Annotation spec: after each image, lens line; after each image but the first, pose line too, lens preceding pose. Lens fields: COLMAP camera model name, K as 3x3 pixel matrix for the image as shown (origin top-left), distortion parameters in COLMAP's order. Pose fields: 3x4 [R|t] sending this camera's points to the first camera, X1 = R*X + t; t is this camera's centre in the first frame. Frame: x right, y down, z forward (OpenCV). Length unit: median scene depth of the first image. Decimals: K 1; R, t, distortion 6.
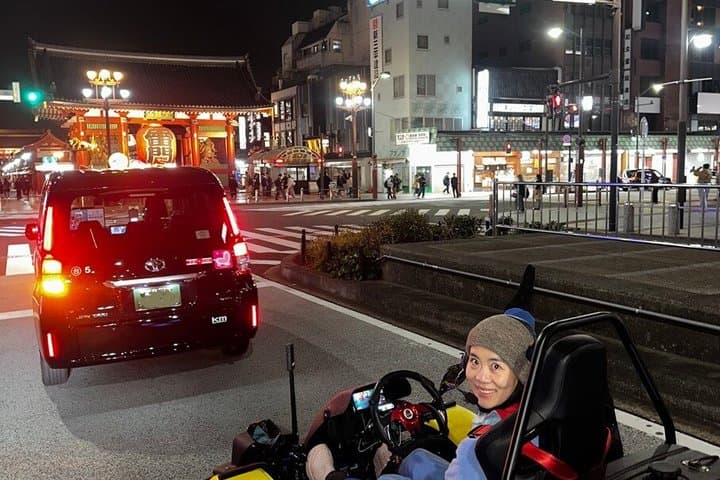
lens RADIAL K [[650.3, 0, 360.5], [0, 650.3, 237.4], [0, 0, 1]] dist [0.128503, -0.096212]
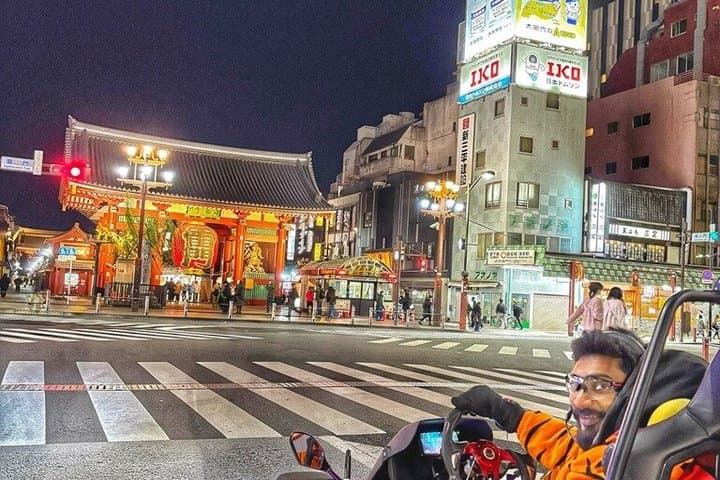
lens RADIAL K [[709.7, 0, 360.9], [0, 709.7, 233.3], [0, 0, 1]] dist [0.082115, 0.000000]
pose [[0.995180, 0.071038, -0.067601, -0.040485], [-0.082511, 0.979123, -0.185767, -0.003900], [0.052993, 0.190450, 0.980266, 0.120267]]
